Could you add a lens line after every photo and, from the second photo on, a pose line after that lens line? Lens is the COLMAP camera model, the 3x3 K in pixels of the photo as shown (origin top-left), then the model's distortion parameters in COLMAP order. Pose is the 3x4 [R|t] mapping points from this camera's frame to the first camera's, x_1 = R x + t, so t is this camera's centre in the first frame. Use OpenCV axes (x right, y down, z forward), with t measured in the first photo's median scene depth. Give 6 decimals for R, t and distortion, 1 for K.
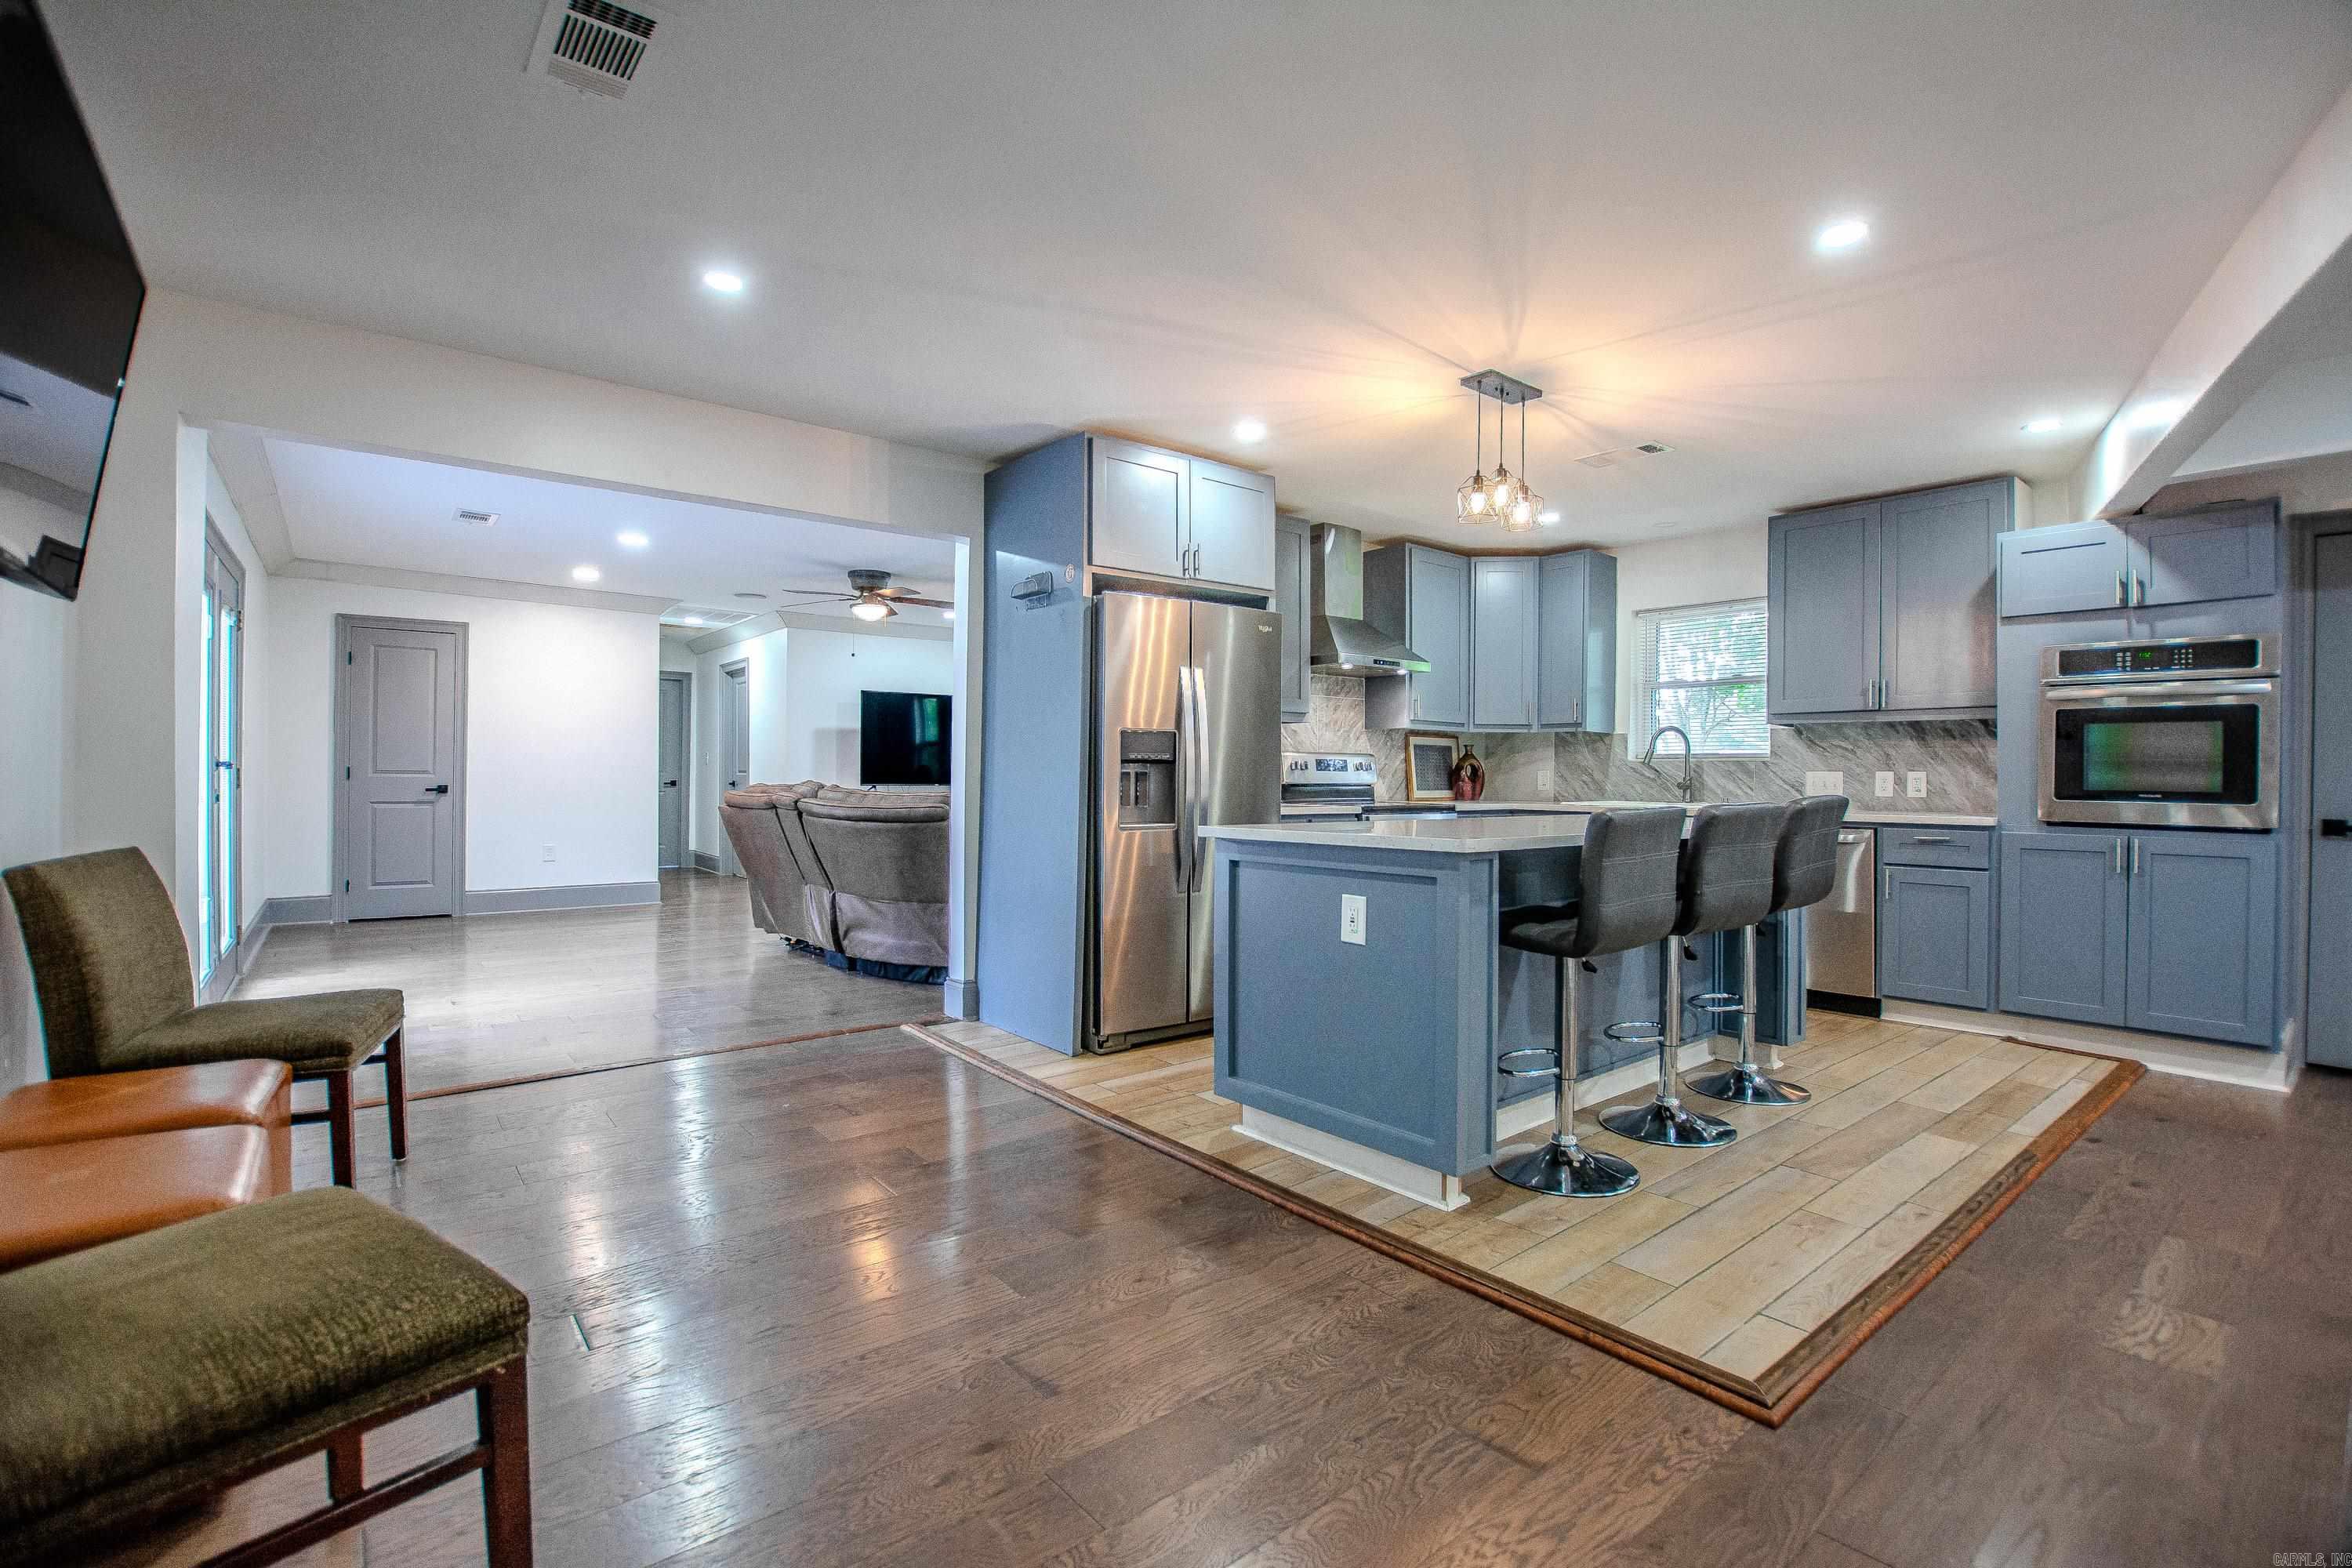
lens RADIAL K [[1072.3, 0, 1180.1], [0, 1072.3, 780.8], [0, 0, 1]] dist [-0.030350, 0.002281]
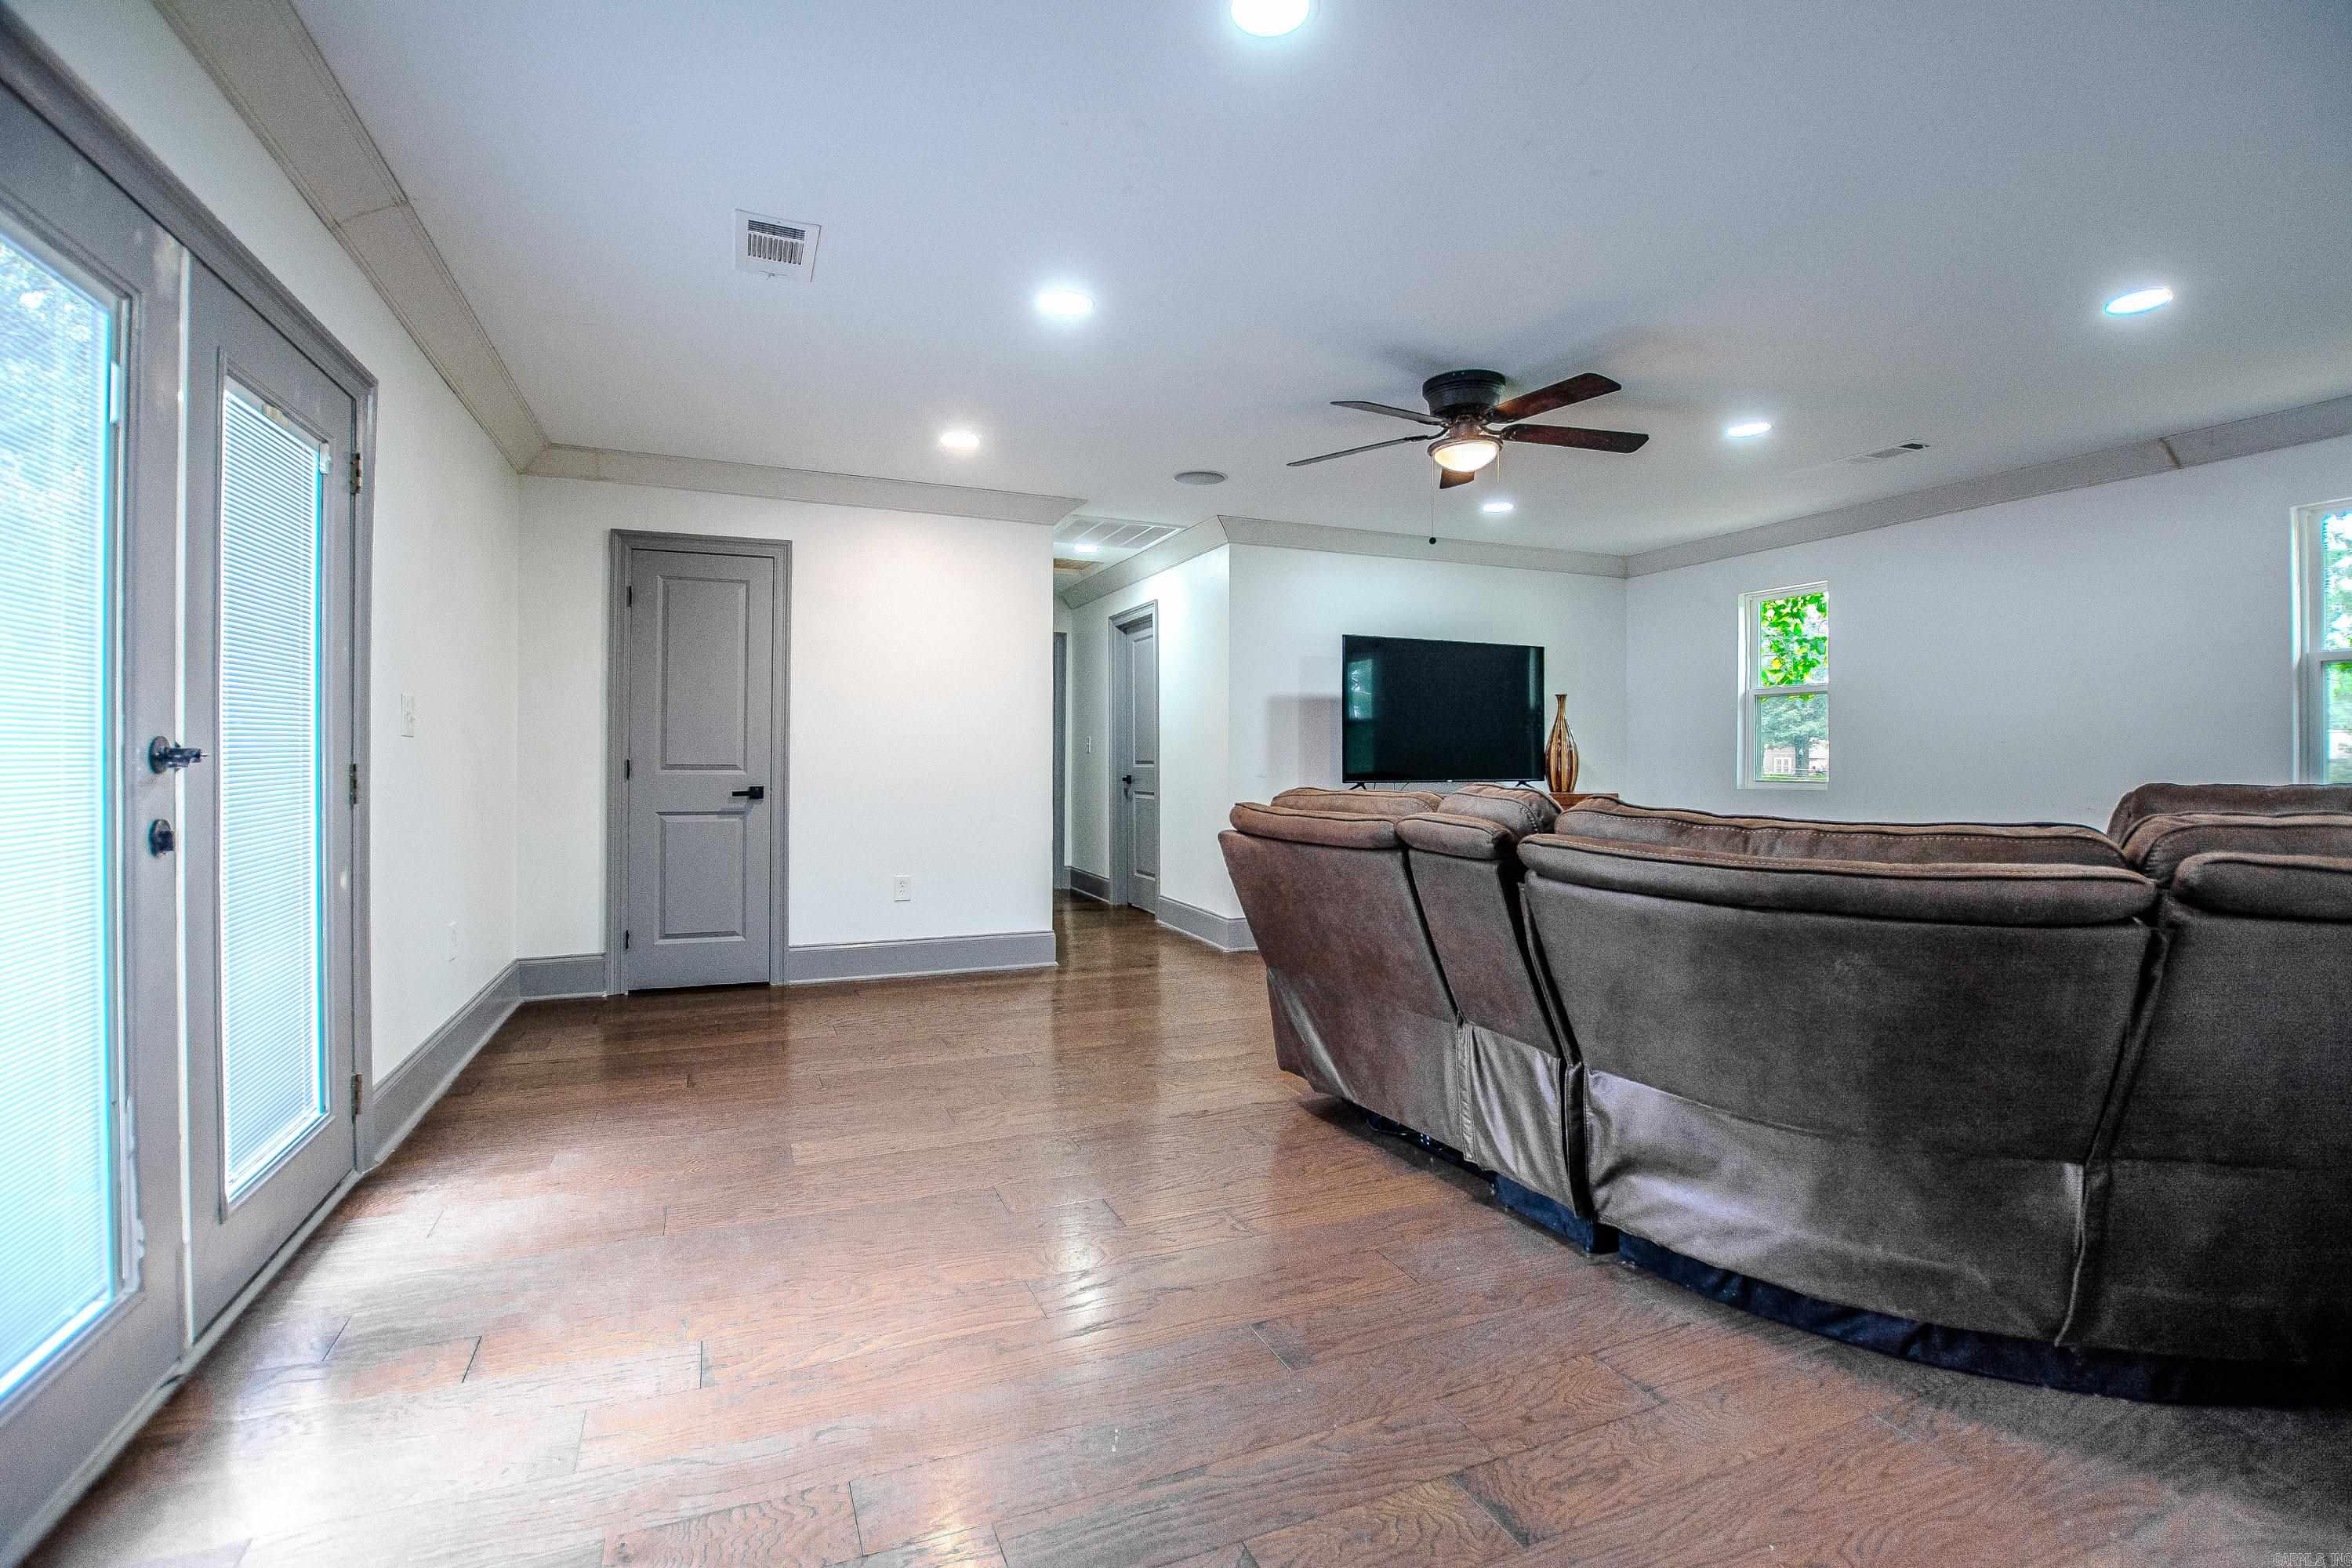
lens RADIAL K [[1072.3, 0, 1188.7], [0, 1072.3, 784.8], [0, 0, 1]] dist [-0.030350, 0.002281]
pose [[0.965473, -0.000129, -0.260502, -0.449392], [0.003601, 0.999911, 0.012853, -0.007336], [0.260477, -0.013347, 0.965388, 0.725592]]
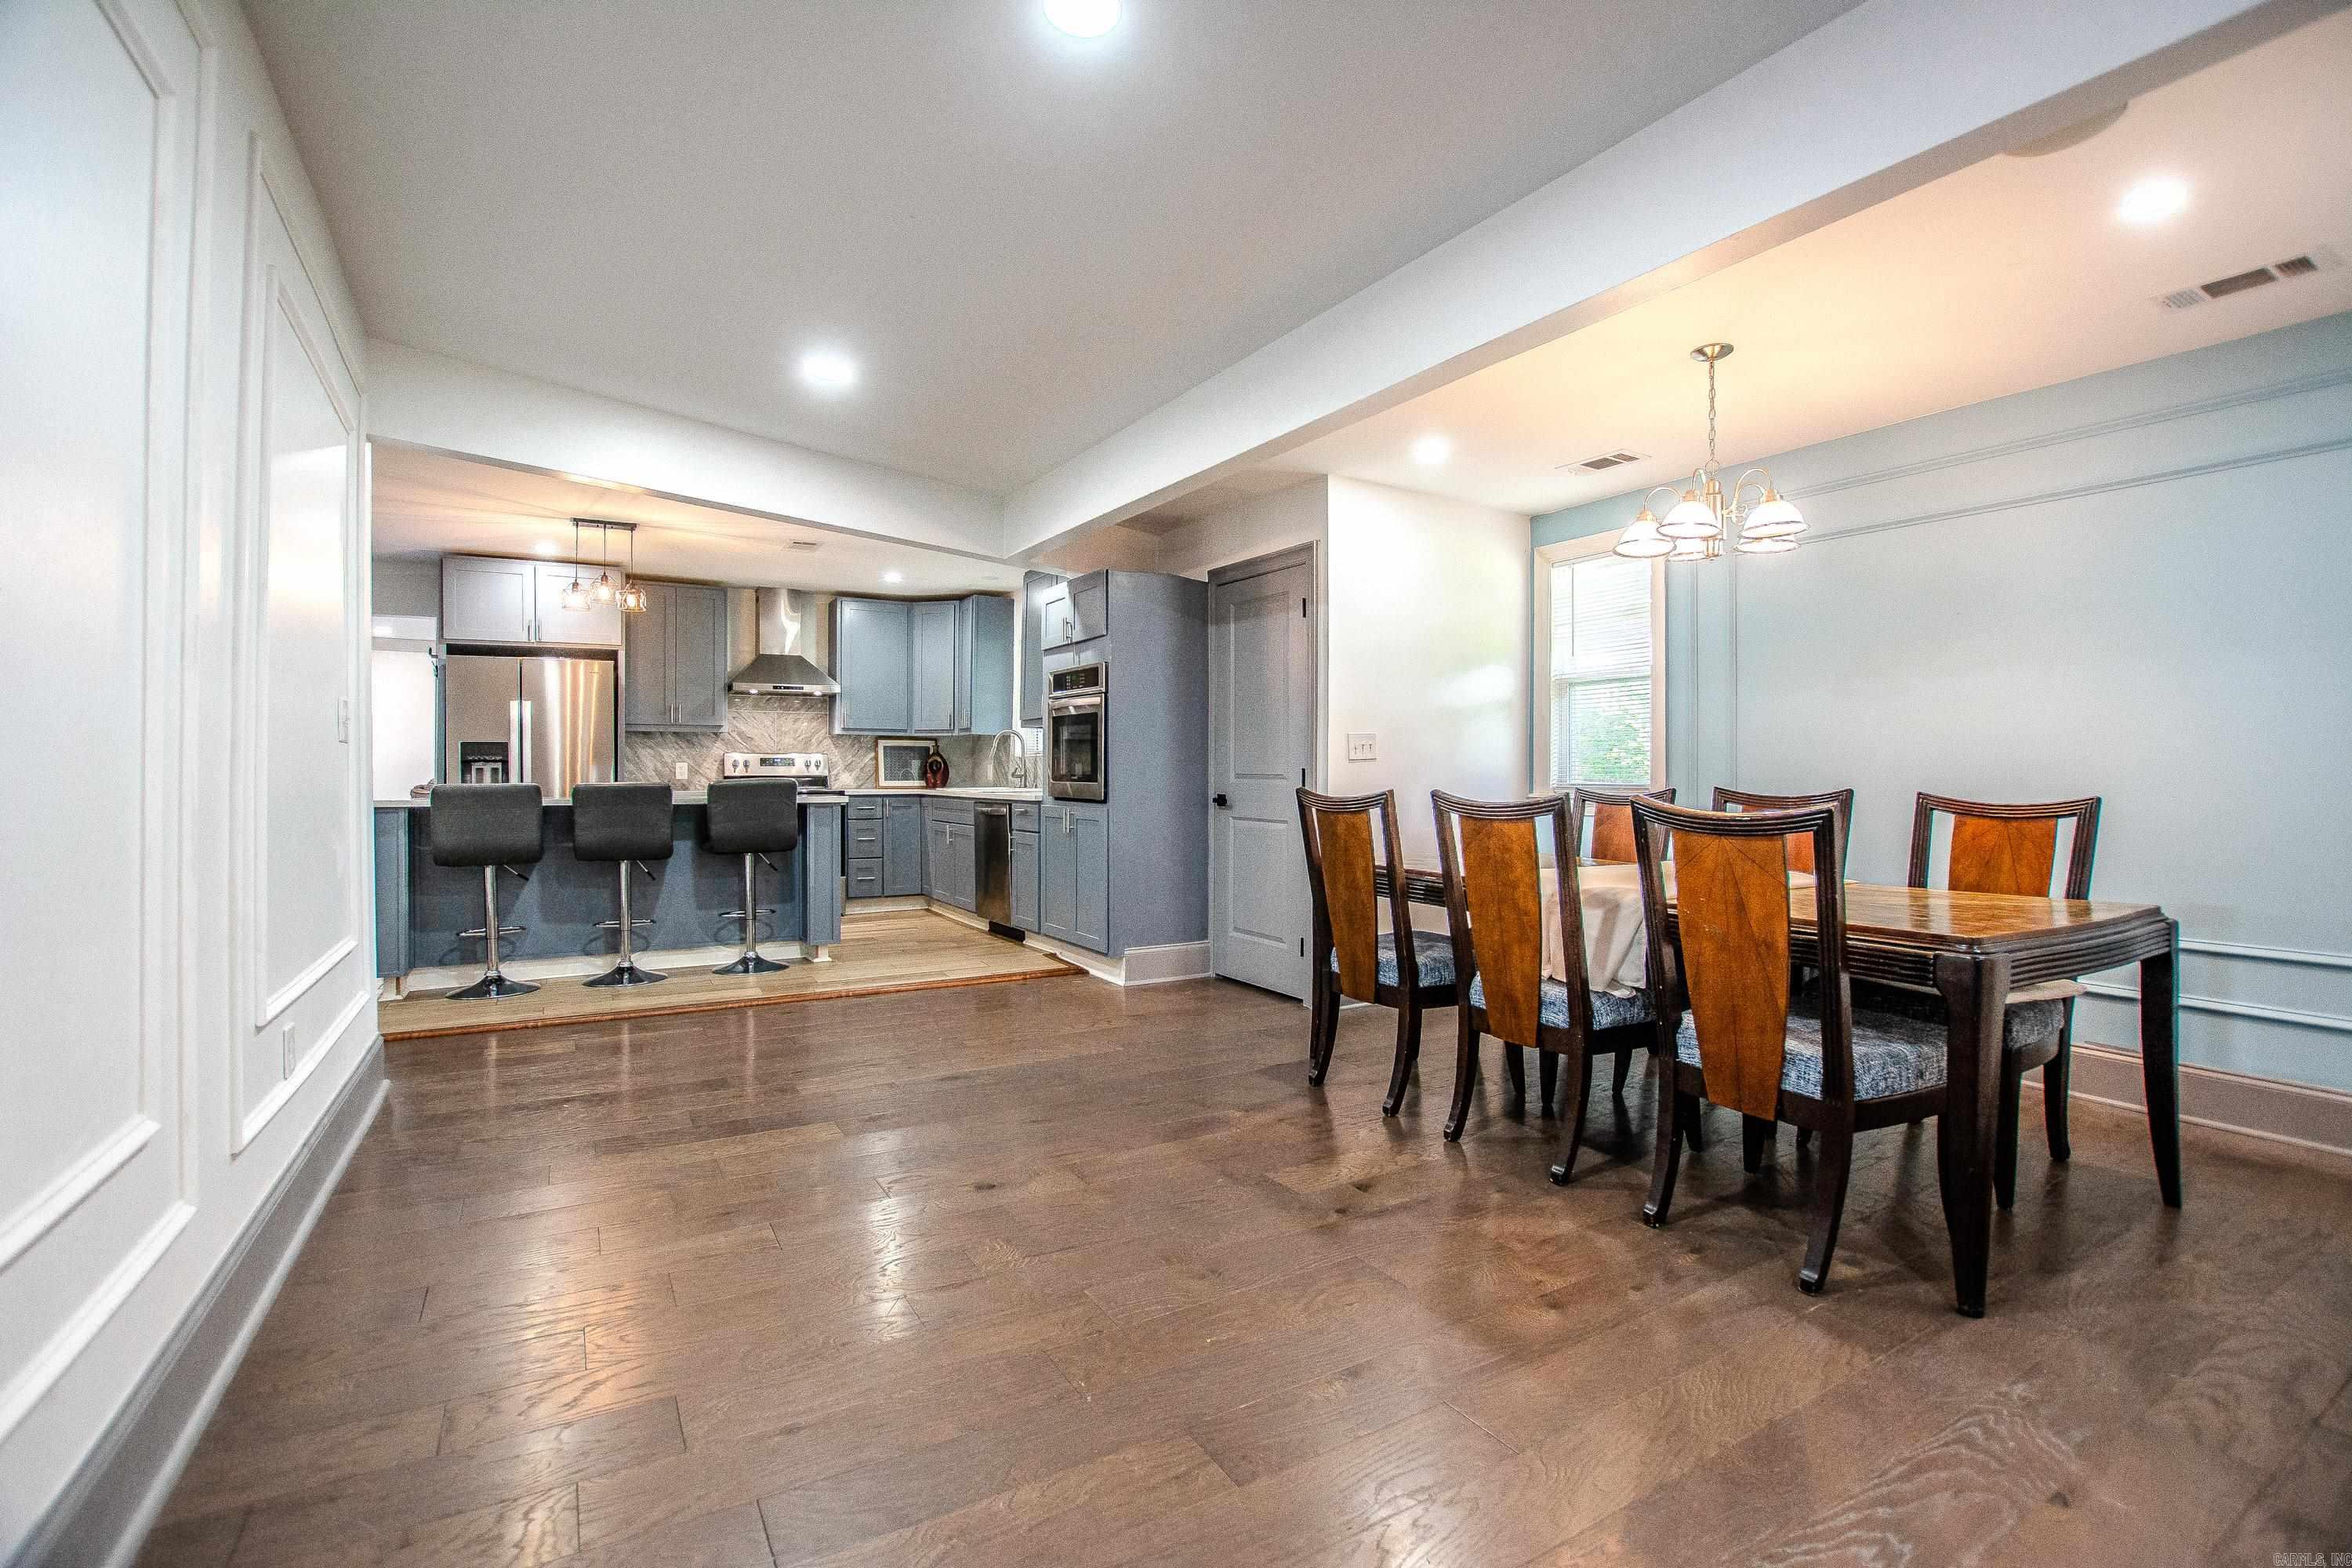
lens RADIAL K [[1072.3, 0, 1161.2], [0, 1072.3, 776.8], [0, 0, 1]] dist [-0.030350, 0.002281]
pose [[0.985030, -0.010461, -0.172068, 1.148051], [0.010032, 0.999944, -0.003364, 0.018090], [0.172094, 0.001587, 0.985079, -0.349838]]
